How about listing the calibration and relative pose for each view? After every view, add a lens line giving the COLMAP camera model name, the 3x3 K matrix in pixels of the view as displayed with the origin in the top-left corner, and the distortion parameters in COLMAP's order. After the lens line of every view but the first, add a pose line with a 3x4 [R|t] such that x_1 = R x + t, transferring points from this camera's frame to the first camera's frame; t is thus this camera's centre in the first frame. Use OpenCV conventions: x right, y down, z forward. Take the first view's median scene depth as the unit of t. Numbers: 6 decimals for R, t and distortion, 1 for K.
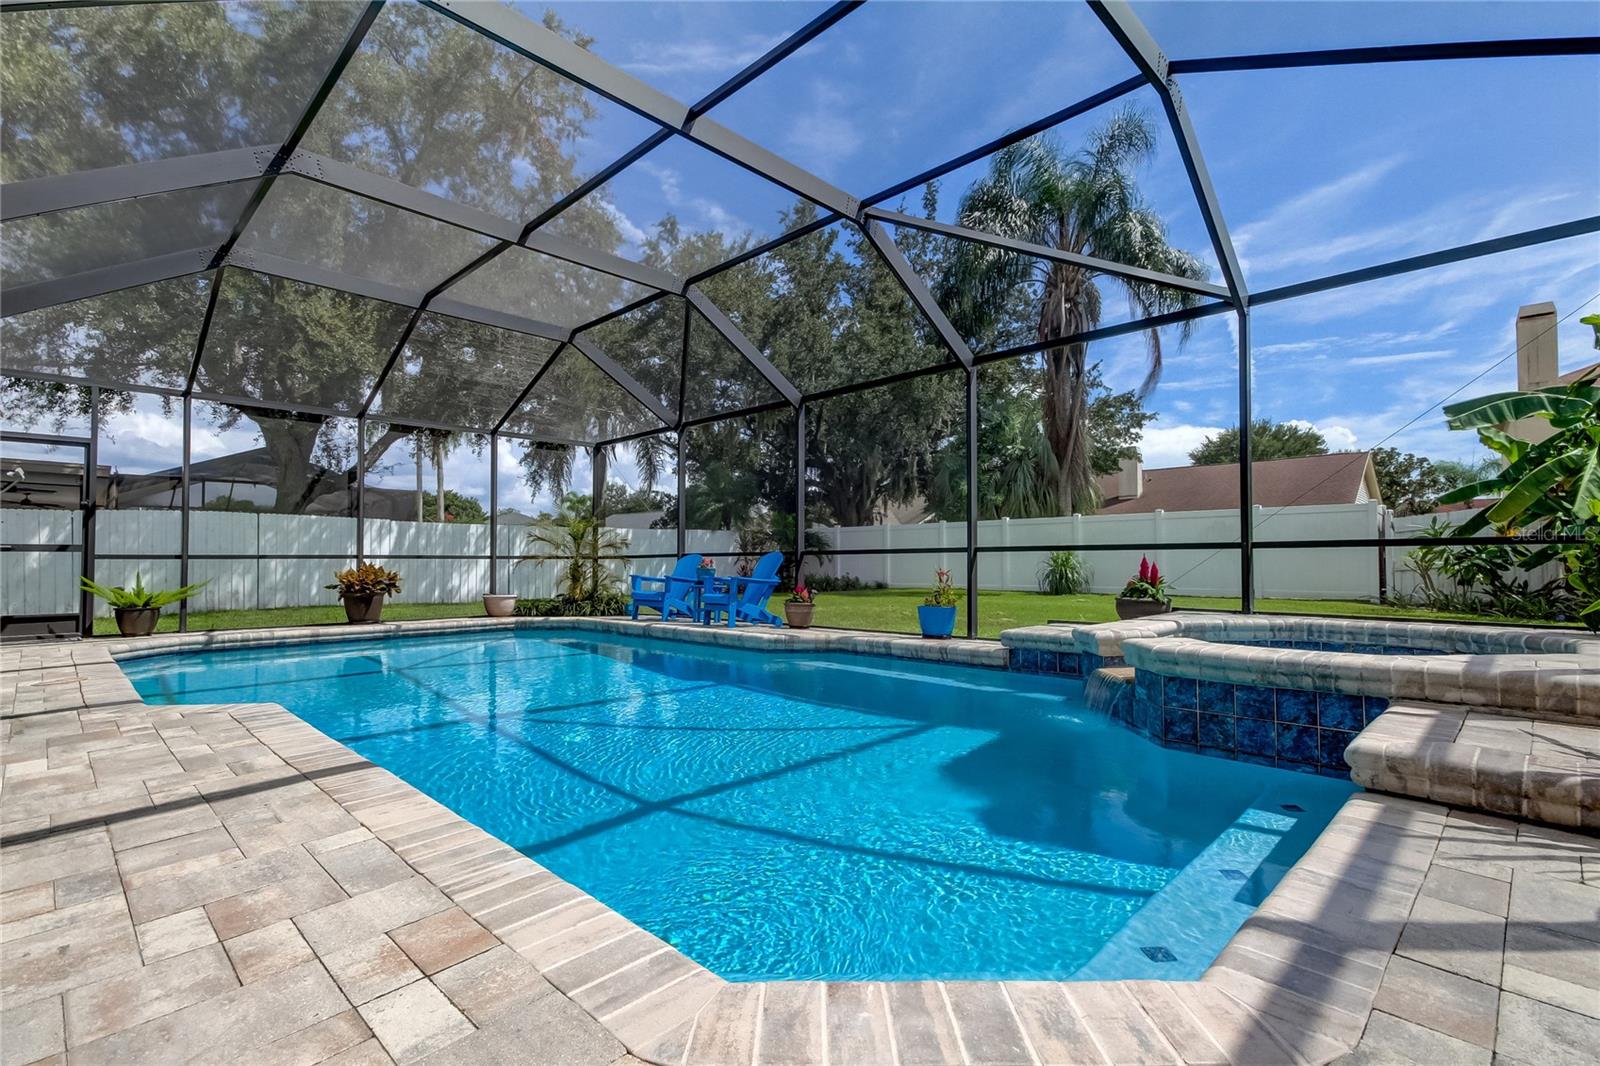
lens RADIAL K [[757.8, 0, 821.0], [0, 757.8, 550.9], [0, 0, 1]] dist [0.015237, -0.000787]
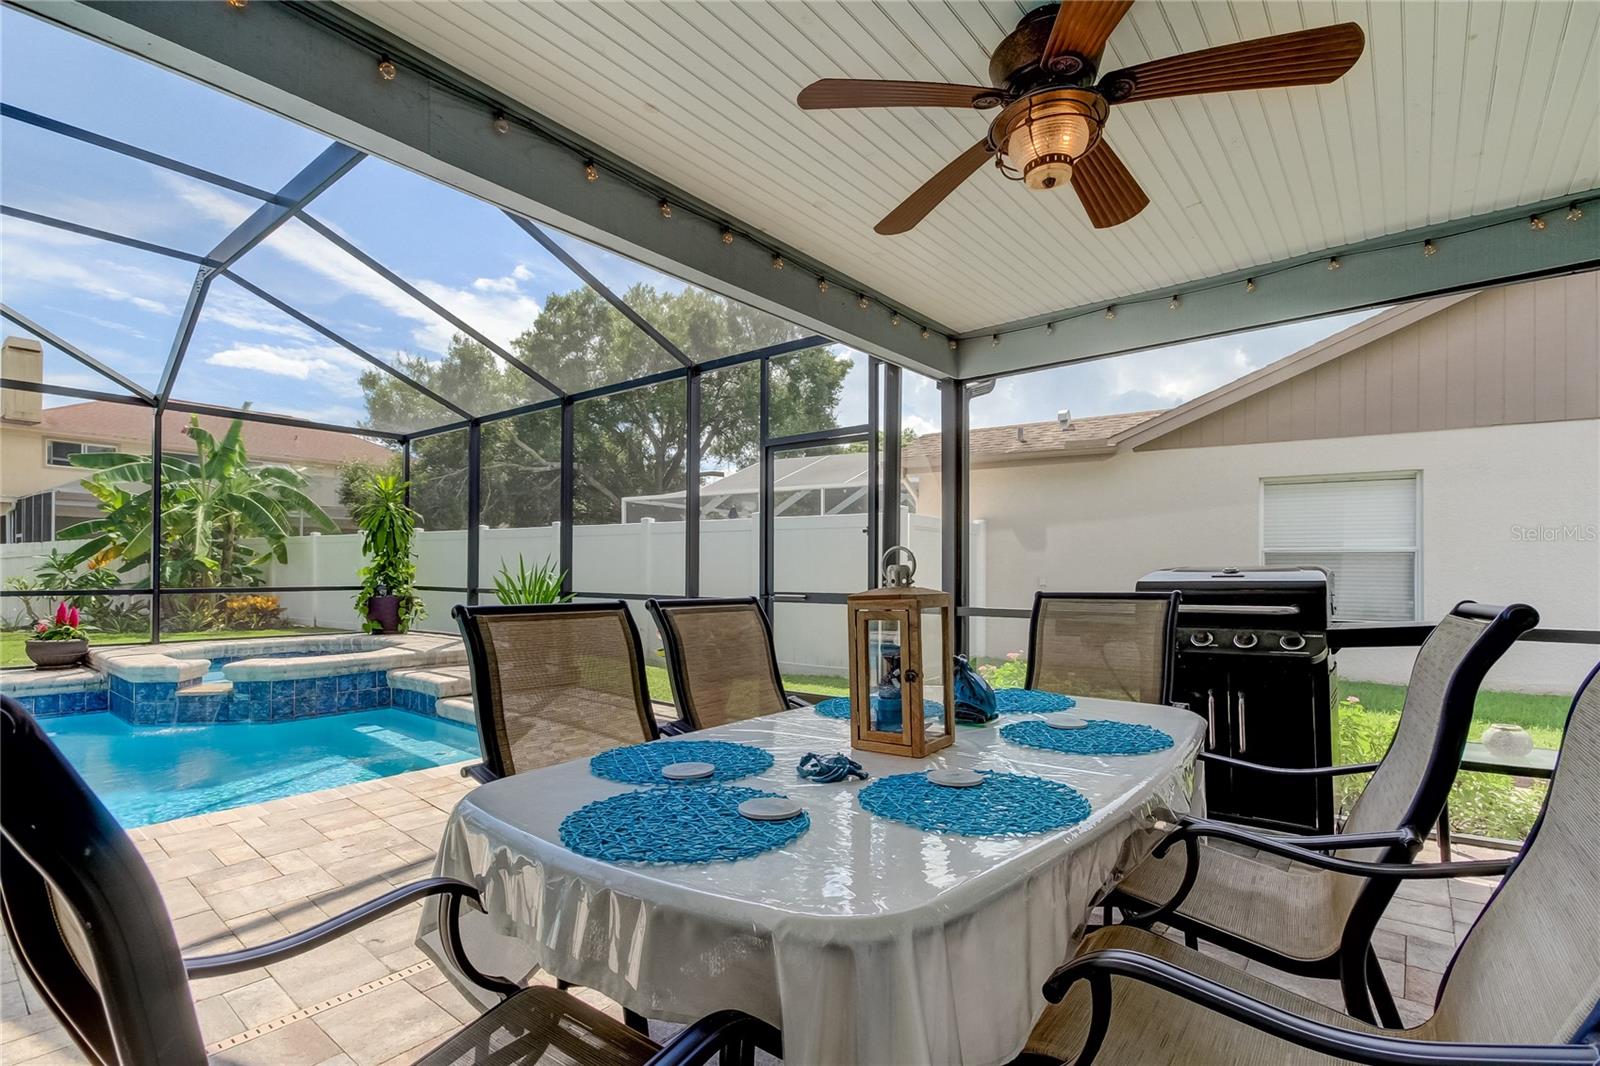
lens RADIAL K [[741.3, 0, 792.8], [0, 741.3, 548.6], [0, 0, 1]] dist [0.021013, -0.000075]
pose [[-0.074208, 0.032780, 0.996704, -0.537812], [-0.018762, 0.999237, -0.034261, -0.037947], [-0.997066, -0.021242, -0.073537, 0.000088]]
